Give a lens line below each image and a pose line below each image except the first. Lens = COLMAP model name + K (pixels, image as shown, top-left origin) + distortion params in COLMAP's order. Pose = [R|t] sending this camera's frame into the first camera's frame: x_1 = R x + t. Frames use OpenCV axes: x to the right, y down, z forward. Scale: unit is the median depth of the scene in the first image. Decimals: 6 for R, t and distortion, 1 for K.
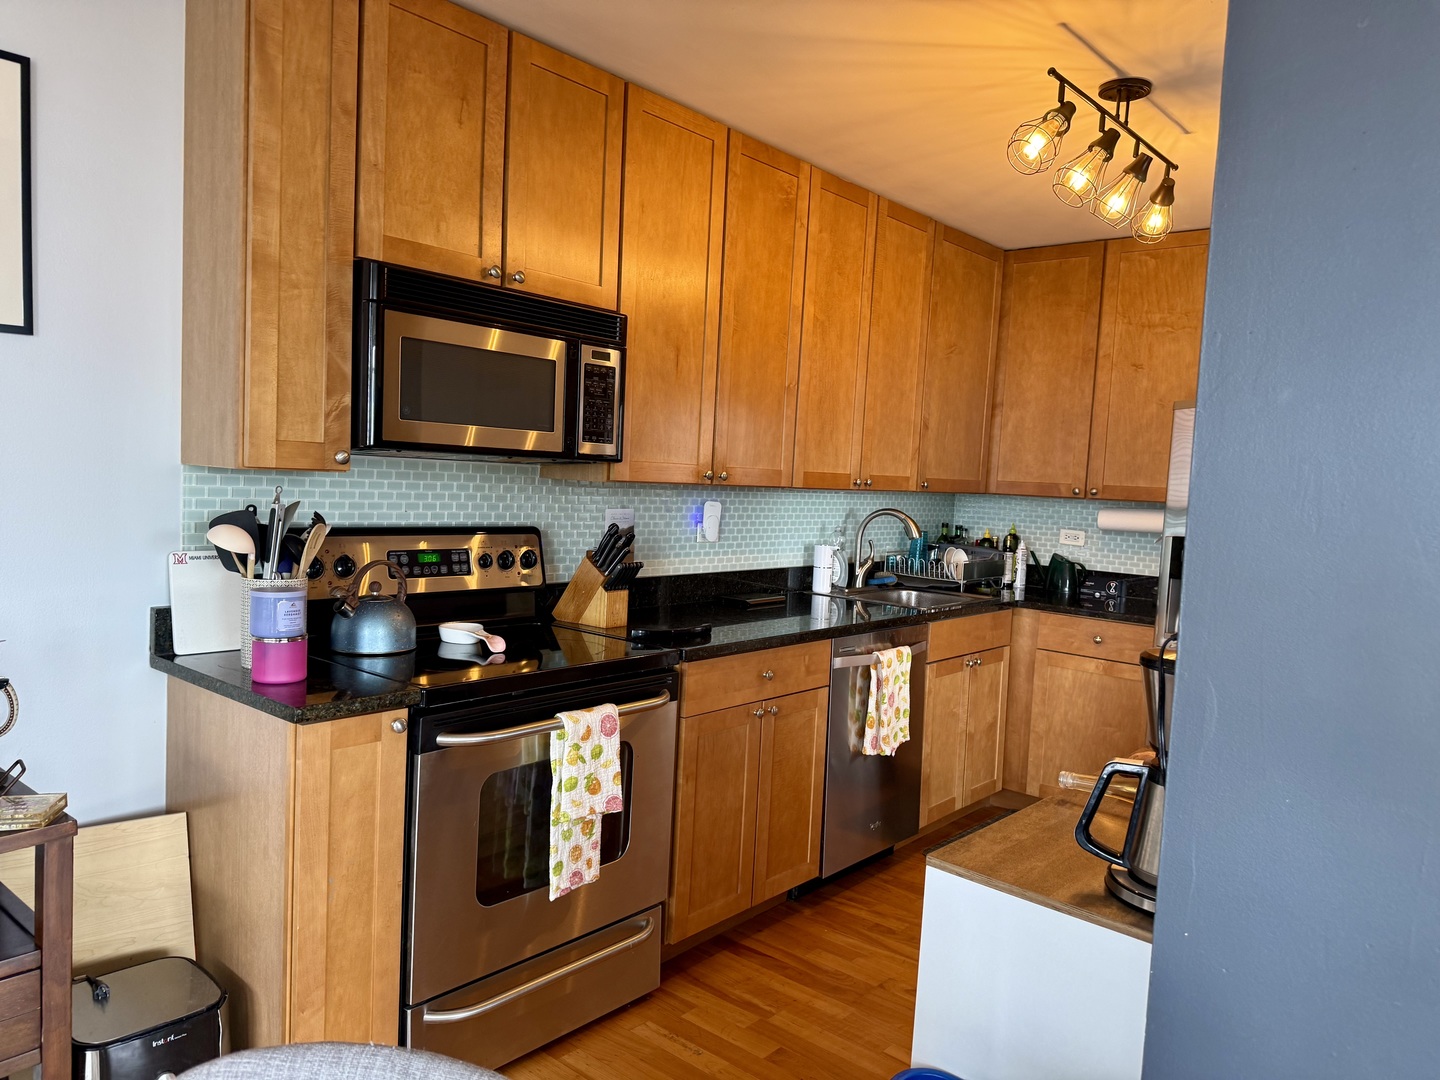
lens RADIAL K [[1017.7, 0, 721.0], [0, 1017.7, 547.9], [0, 0, 1]] dist [0.054951, -0.078834]
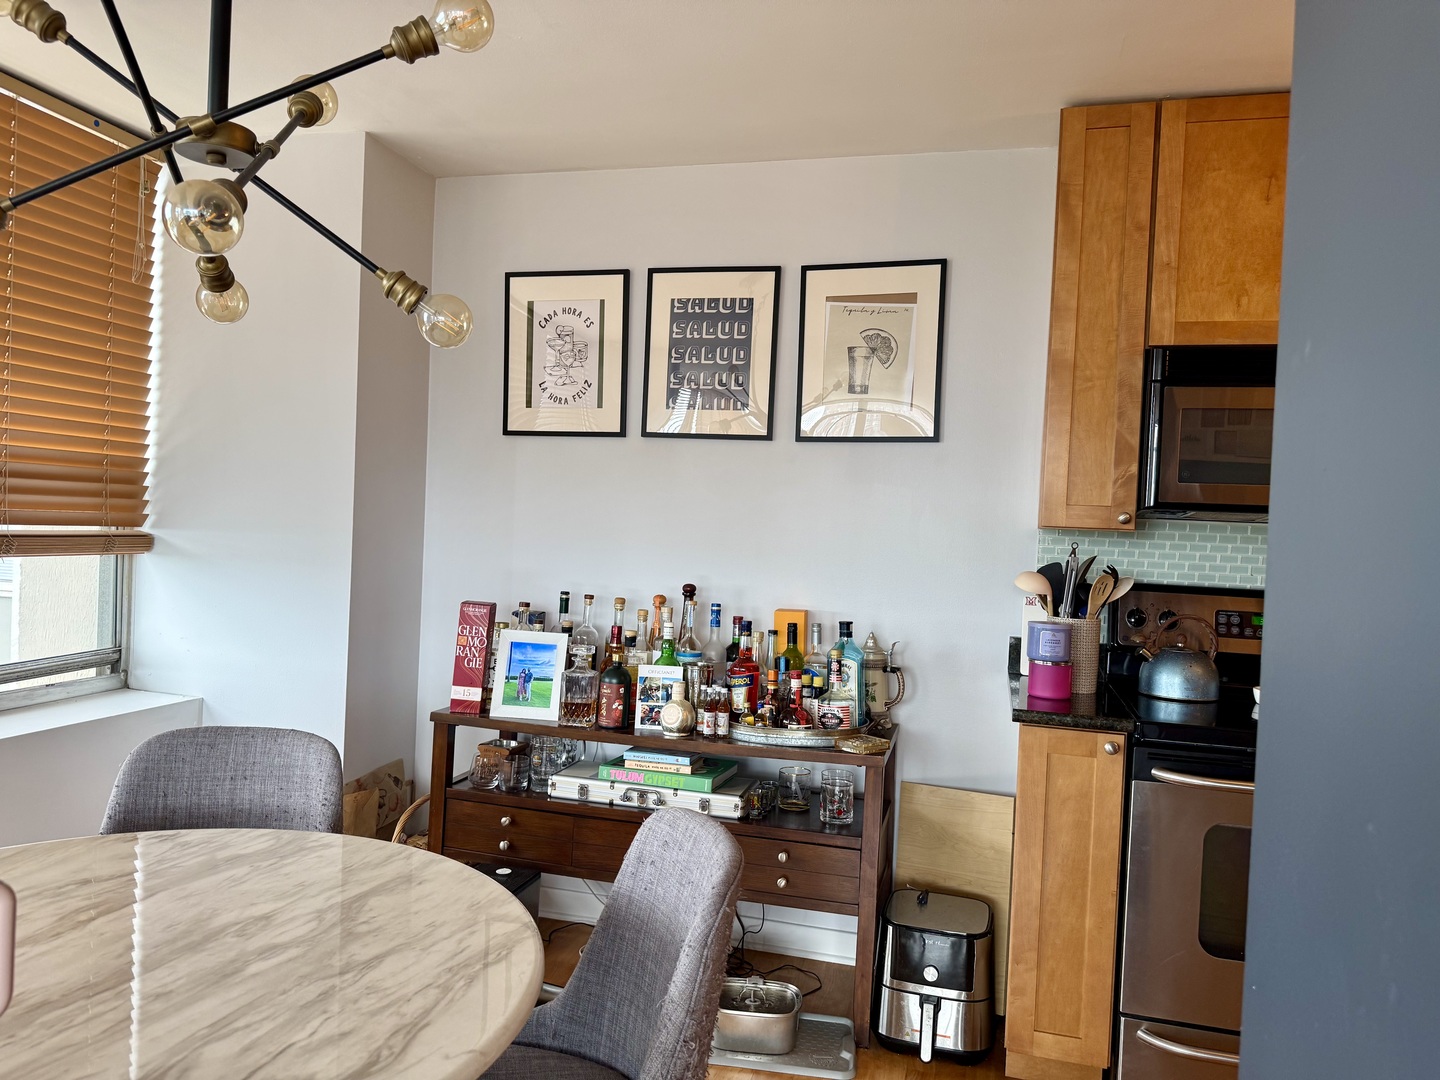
lens RADIAL K [[1017.7, 0, 721.0], [0, 1017.7, 547.9], [0, 0, 1]] dist [0.054951, -0.078834]
pose [[0.429260, -0.004561, -0.903169, 0.484578], [-0.090365, 0.994753, -0.047972, 0.042653], [0.898649, 0.102207, 0.426595, 0.095009]]
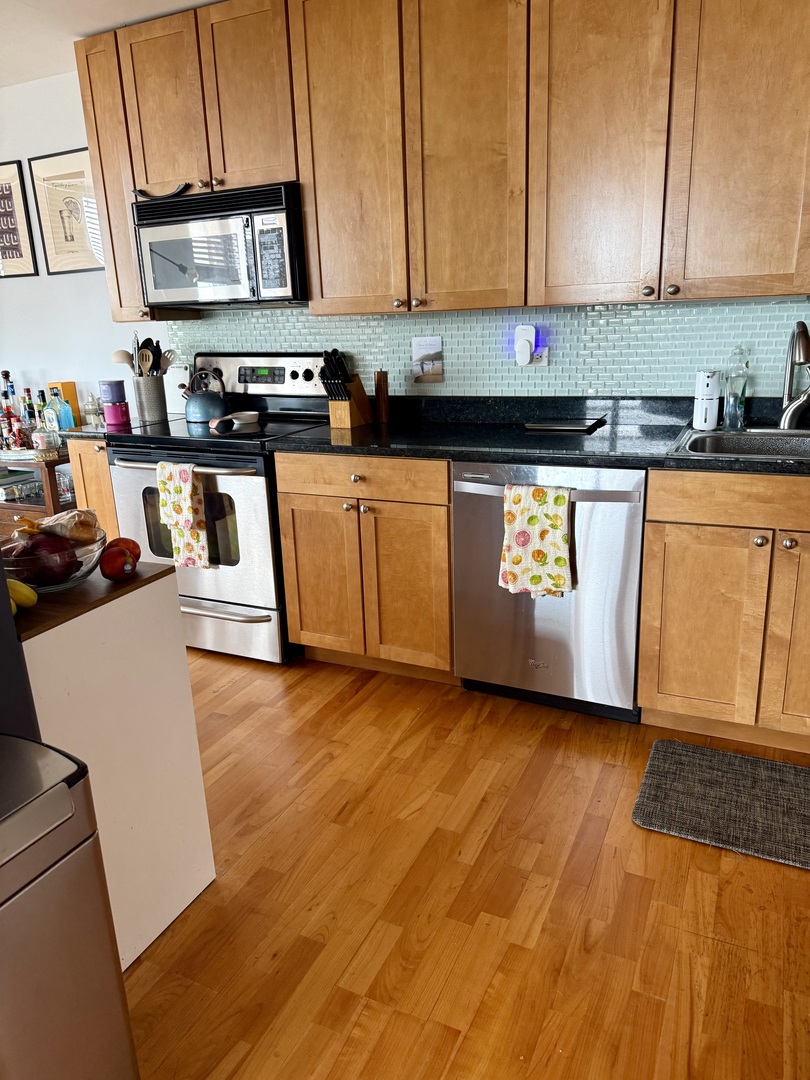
lens RADIAL K [[772.4, 0, 384.1], [0, 772.4, 542.4], [0, 0, 1]] dist [0.071402, -0.074491]
pose [[0.239838, 0.225379, -0.944289, 1.241693], [-0.020495, 0.973638, 0.227178, -0.013309], [0.970597, -0.035133, 0.238134, 1.070968]]
